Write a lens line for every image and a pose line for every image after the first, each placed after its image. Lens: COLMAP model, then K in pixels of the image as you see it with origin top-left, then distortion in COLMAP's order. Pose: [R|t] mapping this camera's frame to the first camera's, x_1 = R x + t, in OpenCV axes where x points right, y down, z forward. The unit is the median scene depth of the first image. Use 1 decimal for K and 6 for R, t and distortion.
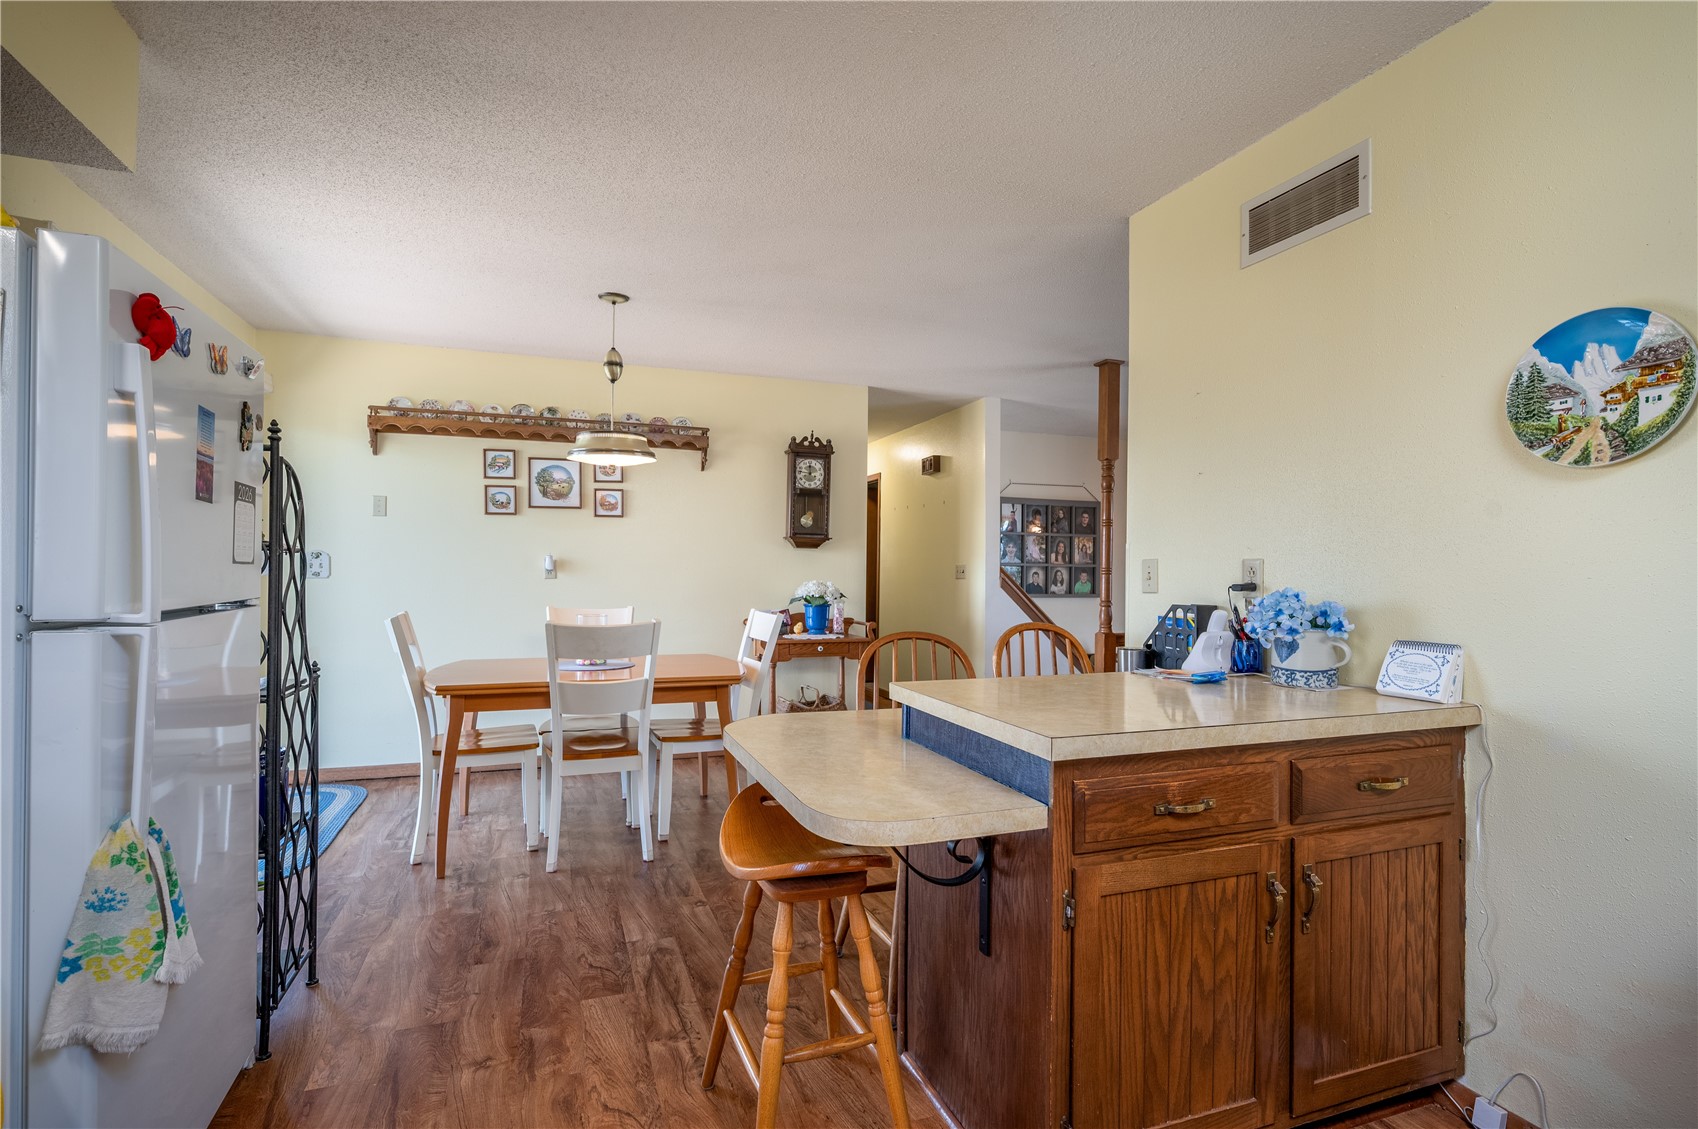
lens RADIAL K [[804.8, 0, 845.9], [0, 804.8, 564.1], [0, 0, 1]] dist [0.000159, 0.000113]
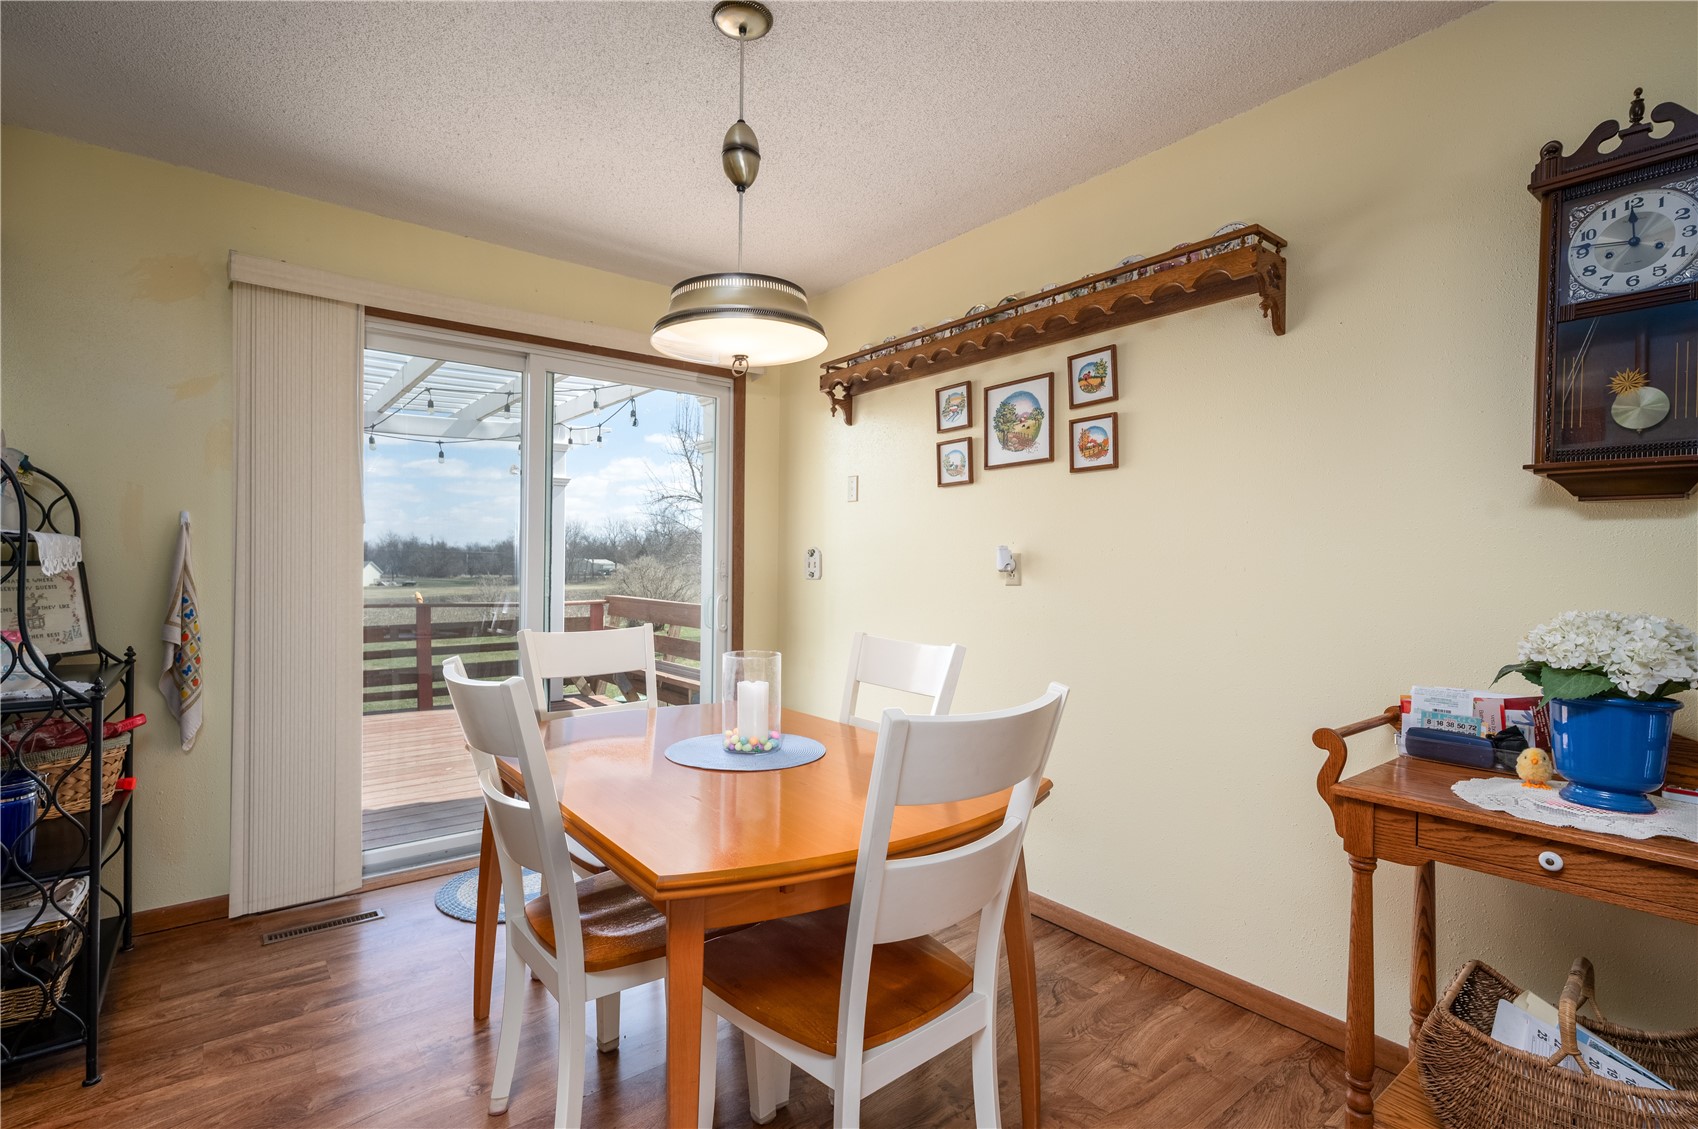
lens RADIAL K [[804.8, 0, 845.9], [0, 804.8, 564.1], [0, 0, 1]] dist [0.000159, 0.000113]
pose [[0.310693, -0.006484, -0.950488, 0.156376], [-0.000517, 0.999975, -0.006990, 0.006701], [0.950510, 0.002663, 0.310682, 0.700222]]
